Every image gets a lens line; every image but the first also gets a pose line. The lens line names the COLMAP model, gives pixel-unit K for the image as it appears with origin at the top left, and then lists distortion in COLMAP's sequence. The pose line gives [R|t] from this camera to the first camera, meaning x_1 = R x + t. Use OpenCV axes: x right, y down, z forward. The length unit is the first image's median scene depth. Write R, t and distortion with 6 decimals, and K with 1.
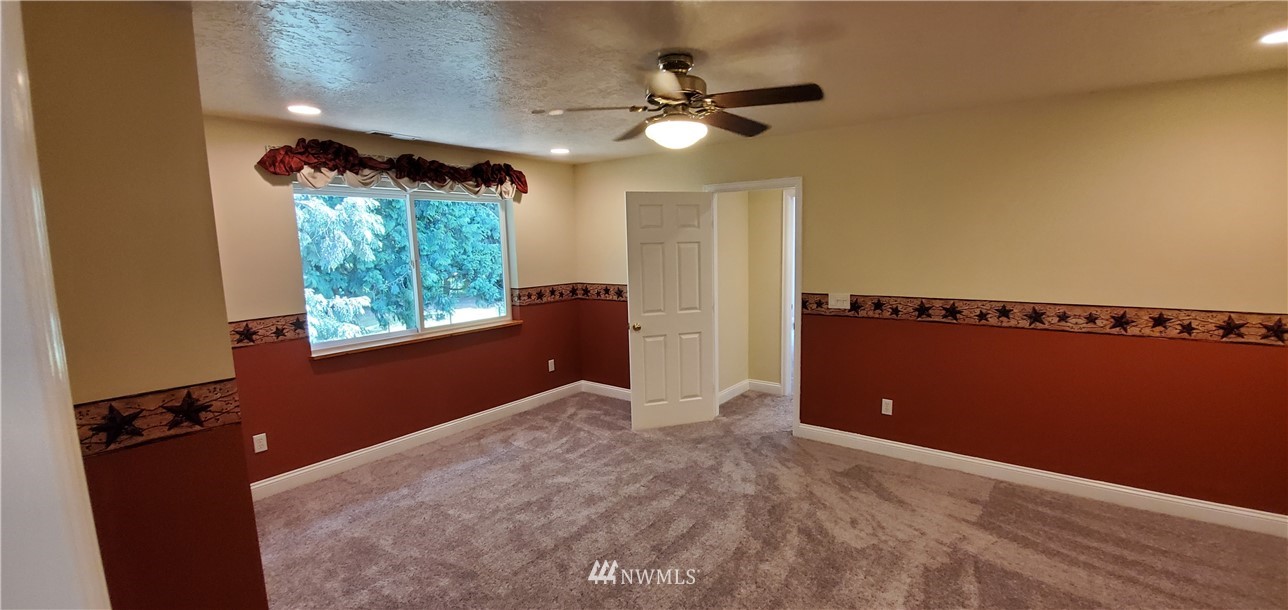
lens RADIAL K [[522.0, 0, 661.5], [0, 522.0, 307.8], [0, 0, 1]] dist [-0.000289, -0.000046]
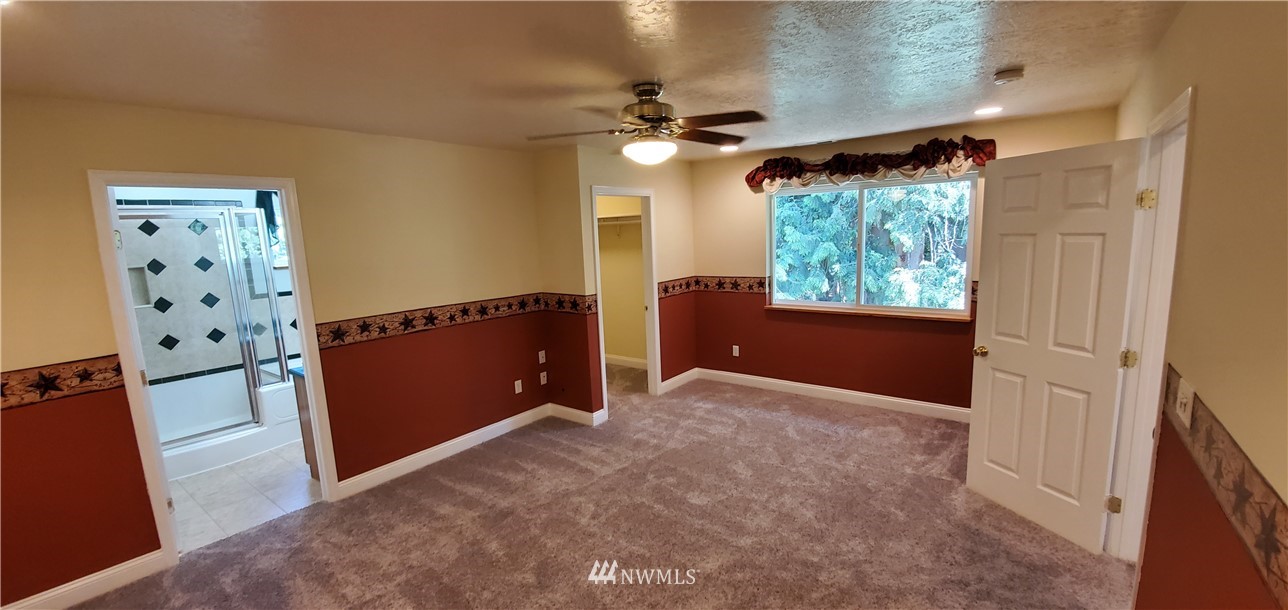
lens RADIAL K [[522.0, 0, 661.5], [0, 522.0, 307.8], [0, 0, 1]] dist [-0.000289, -0.000046]
pose [[0.008649, 0.168981, -0.985581, 0.669983], [-0.089742, 0.981772, 0.167540, -0.106450], [0.995928, 0.086999, 0.023656, 0.561212]]
